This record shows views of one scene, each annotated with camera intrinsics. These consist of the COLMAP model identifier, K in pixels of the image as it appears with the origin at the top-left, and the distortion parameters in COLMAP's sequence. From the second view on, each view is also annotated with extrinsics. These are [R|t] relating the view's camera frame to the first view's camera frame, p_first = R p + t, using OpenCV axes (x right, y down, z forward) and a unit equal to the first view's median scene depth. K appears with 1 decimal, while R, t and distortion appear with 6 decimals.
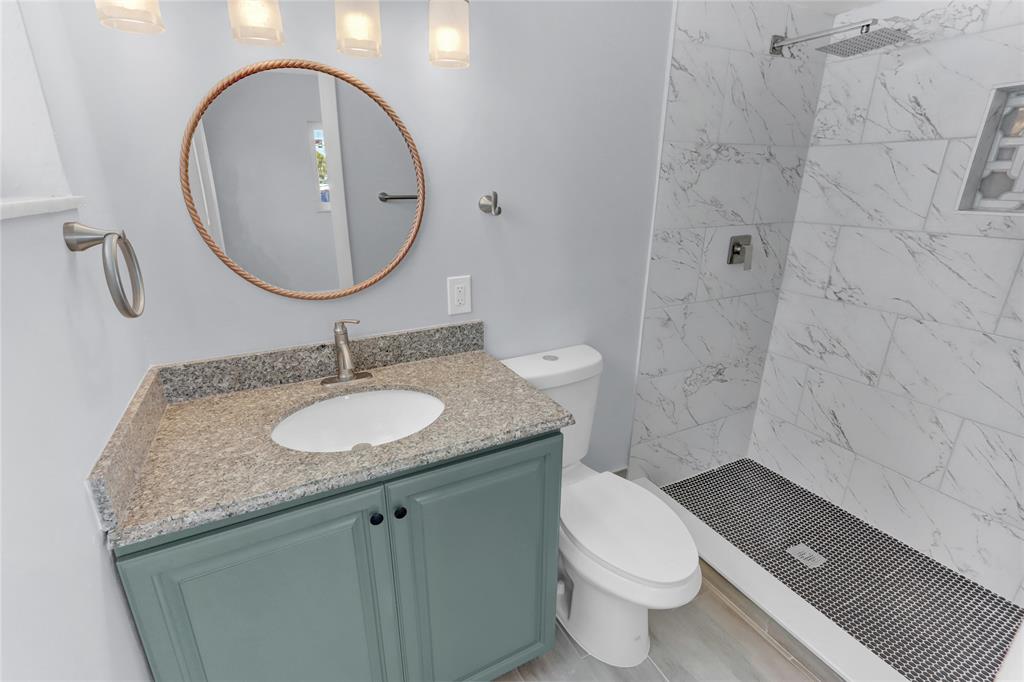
lens RADIAL K [[454.8, 0, 500.5], [0, 454.8, 339.9], [0, 0, 1]] dist [-0.000478, 0.002243]
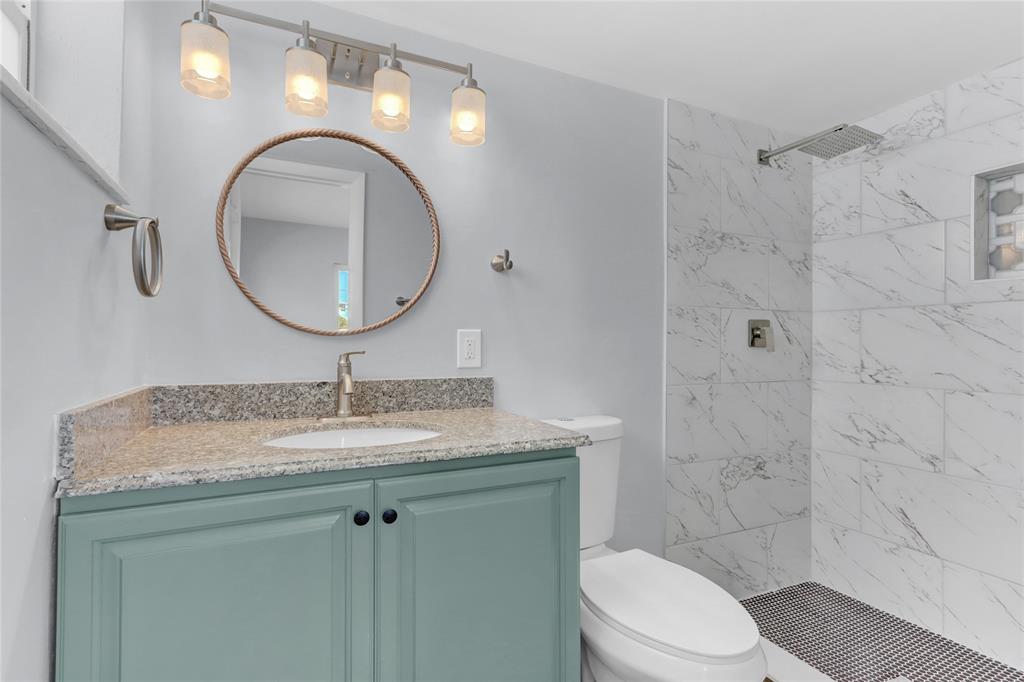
lens RADIAL K [[483.3, 0, 501.3], [0, 483.3, 347.7], [0, 0, 1]] dist [0.000358, 0.000596]
pose [[0.999444, 0.002771, -0.033235, 0.011218], [-0.013532, 0.944516, -0.328188, 0.214648], [0.030481, 0.328455, 0.944028, 0.024117]]
